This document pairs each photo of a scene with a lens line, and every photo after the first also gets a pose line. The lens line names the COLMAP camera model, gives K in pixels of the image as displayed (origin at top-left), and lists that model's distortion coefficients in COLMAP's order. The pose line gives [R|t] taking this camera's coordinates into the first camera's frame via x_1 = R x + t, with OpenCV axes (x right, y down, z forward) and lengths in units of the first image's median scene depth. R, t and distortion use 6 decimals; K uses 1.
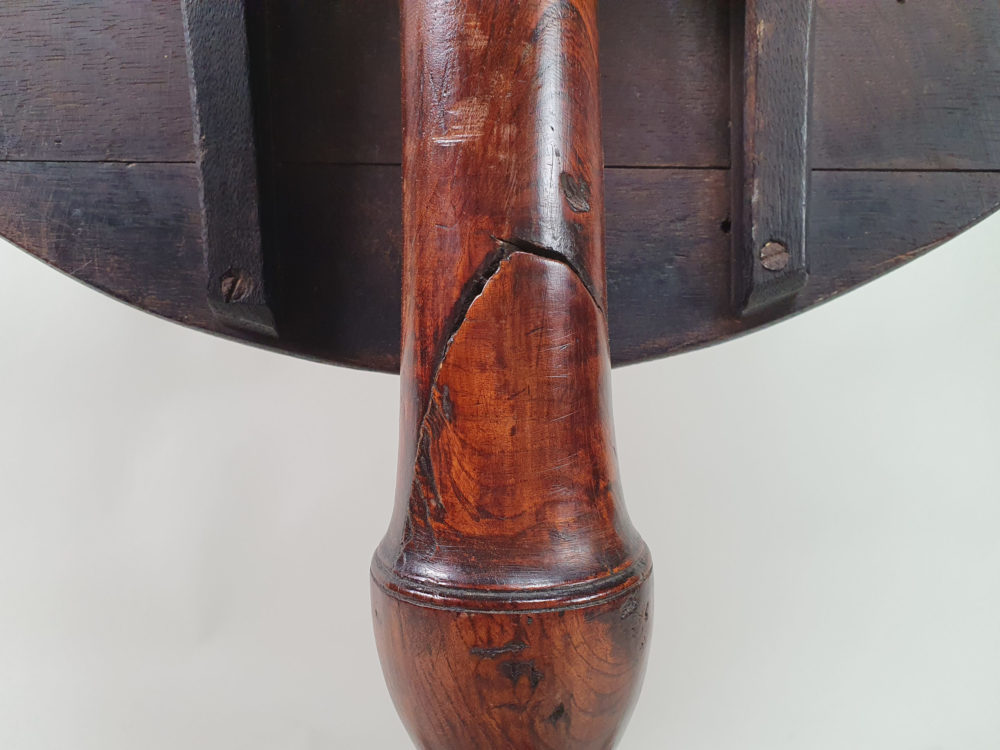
lens RADIAL K [[724.5, 0, 500.0], [0, 724.5, 375.0], [0, 0, 1]] dist [-0.000956, 0.002347]
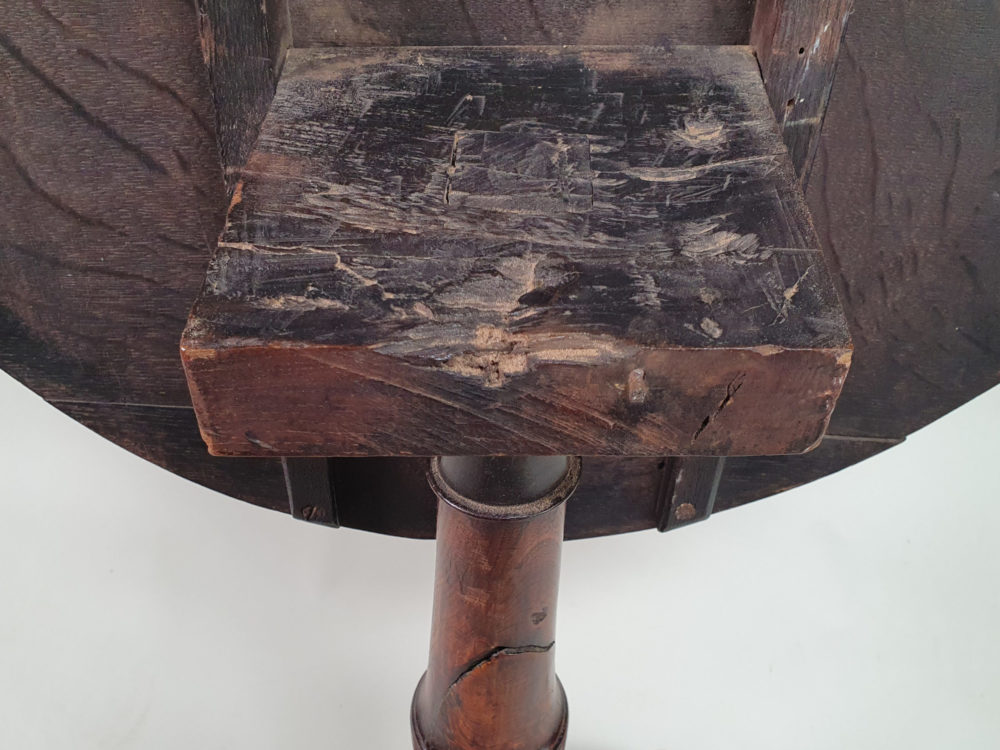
lens RADIAL K [[724.5, 0, 500.0], [0, 724.5, 375.0], [0, 0, 1]] dist [-0.000956, 0.002347]
pose [[0.997924, 0.059124, 0.025531, -0.063412], [-0.064340, 0.898101, 0.435057, -1.493460], [0.002793, -0.435796, 0.900041, -0.268060]]
